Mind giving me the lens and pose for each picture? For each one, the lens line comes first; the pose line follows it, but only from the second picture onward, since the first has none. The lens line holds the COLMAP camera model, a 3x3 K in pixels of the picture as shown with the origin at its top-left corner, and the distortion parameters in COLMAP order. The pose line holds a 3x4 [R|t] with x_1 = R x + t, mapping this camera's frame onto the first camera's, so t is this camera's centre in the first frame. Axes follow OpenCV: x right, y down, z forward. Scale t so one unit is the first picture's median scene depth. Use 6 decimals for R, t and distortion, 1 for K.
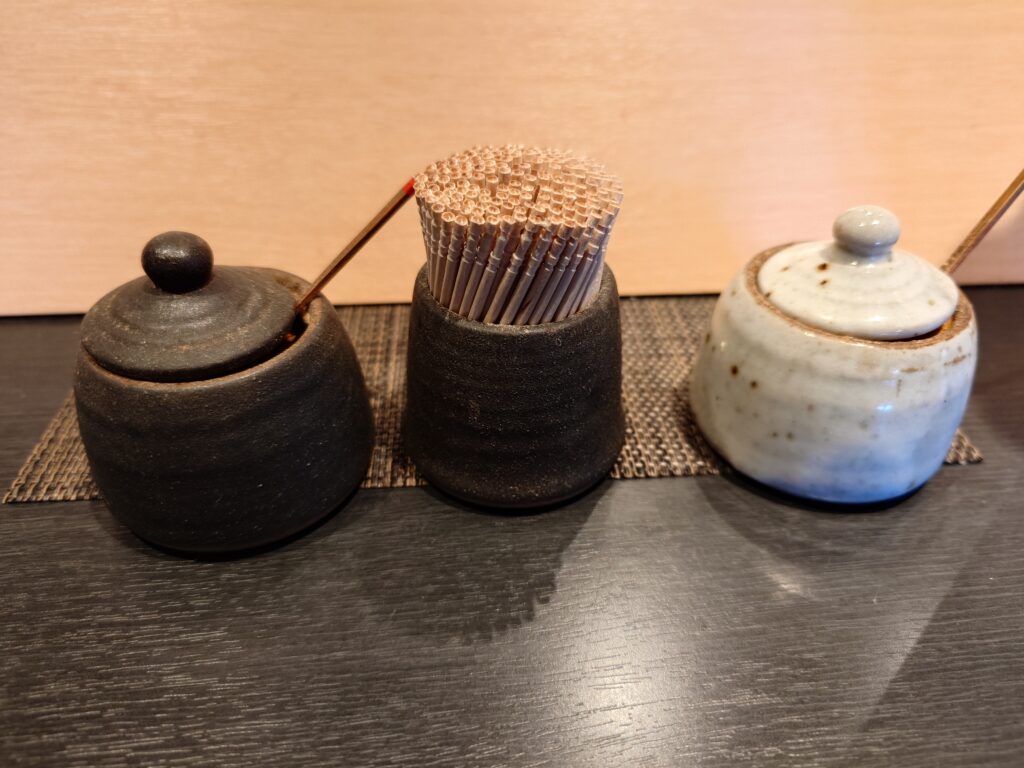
lens RADIAL K [[737.0, 0, 512.0], [0, 737.0, 384.0], [0, 0, 1]] dist [0.003230, -0.004393]
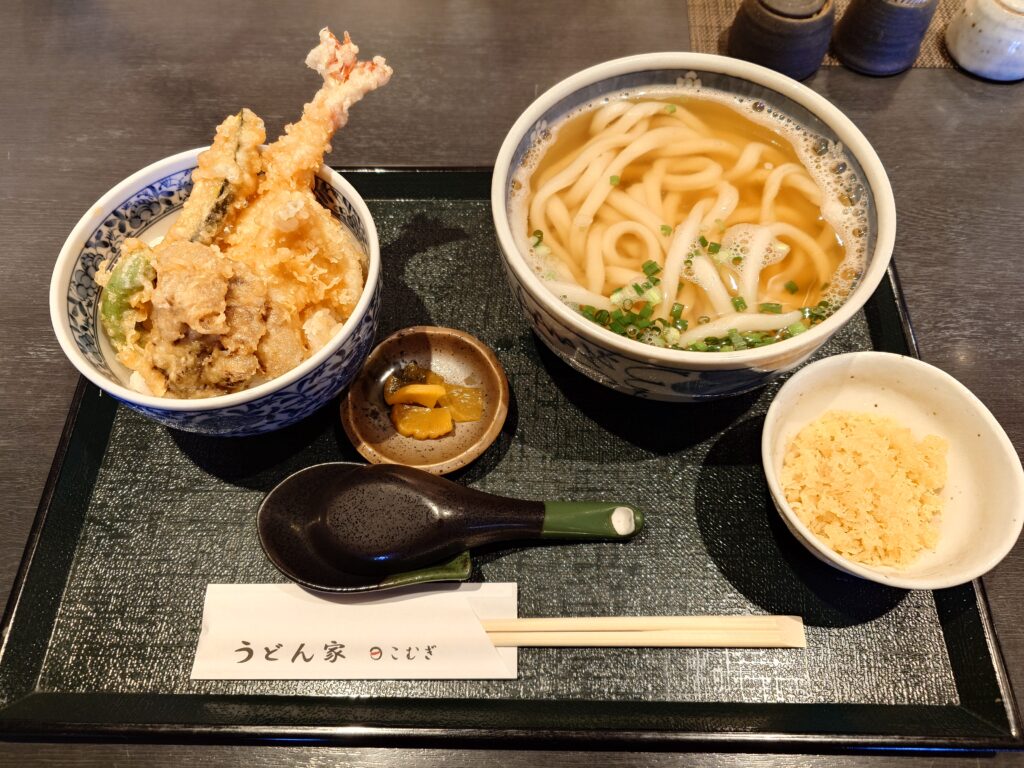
lens RADIAL K [[737.0, 0, 512.0], [0, 737.0, 384.0], [0, 0, 1]] dist [0.003230, -0.004393]
pose [[0.994634, 0.084542, -0.059626, -1.144626], [-0.050979, 0.902052, 0.428606, 0.099346], [0.090021, -0.423267, 0.901522, -2.216024]]
